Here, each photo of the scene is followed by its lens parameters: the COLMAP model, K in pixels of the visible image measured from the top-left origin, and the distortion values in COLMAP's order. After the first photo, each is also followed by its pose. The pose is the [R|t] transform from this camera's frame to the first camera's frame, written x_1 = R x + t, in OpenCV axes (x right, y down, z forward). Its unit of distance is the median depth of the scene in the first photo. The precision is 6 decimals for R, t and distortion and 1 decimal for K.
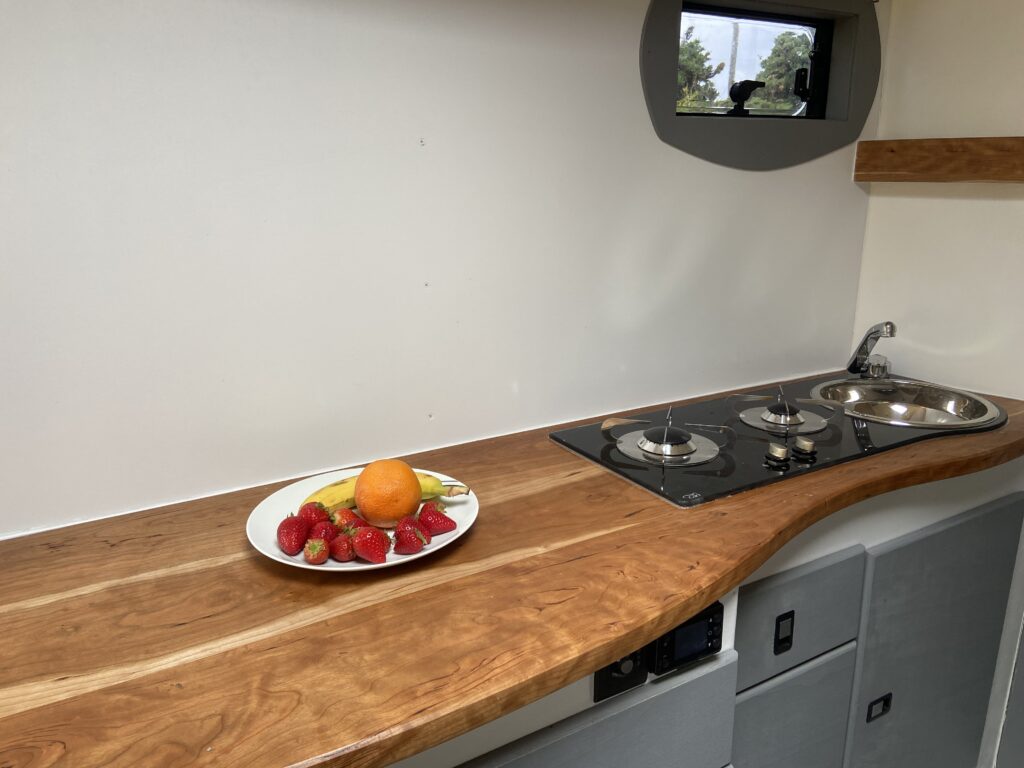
lens RADIAL K [[772.4, 0, 512.0], [0, 772.4, 384.0], [0, 0, 1]] dist [0.003150, 0.000951]
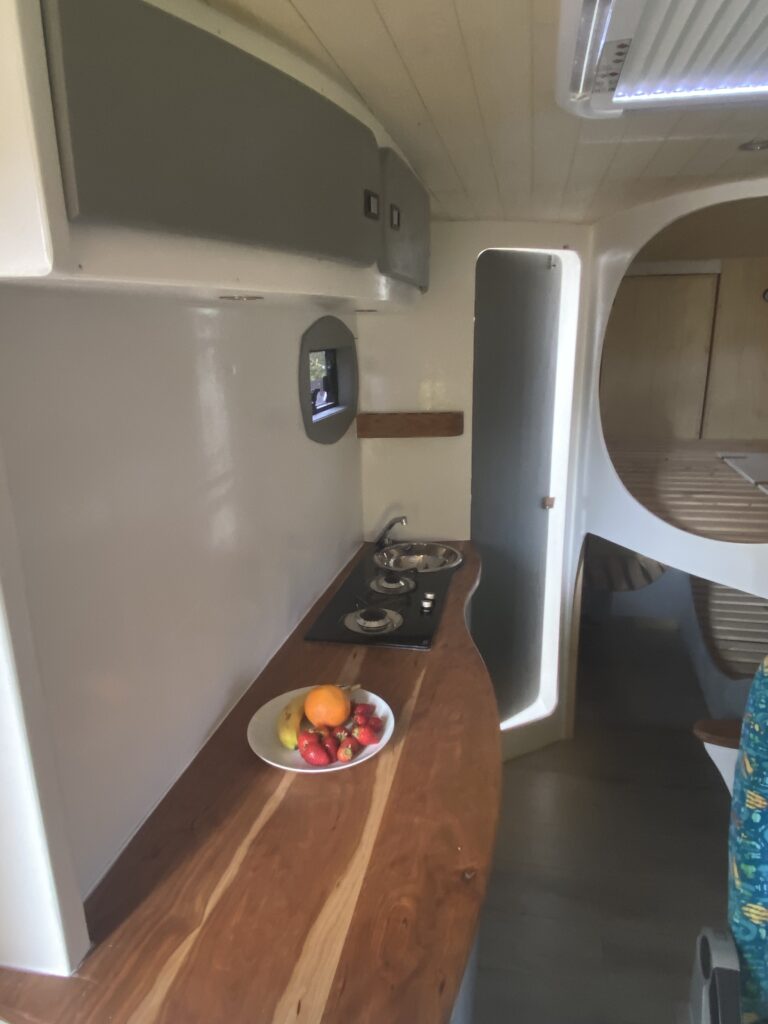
lens RADIAL K [[667.8, 0, 384.0], [0, 667.8, 512.0], [0, 0, 1]] dist [0.022383, -0.033281]
pose [[0.671761, -0.202553, 0.712538, -0.714229], [0.215383, 0.973741, 0.073748, -0.235345], [-0.708765, 0.103928, 0.697747, -0.057982]]
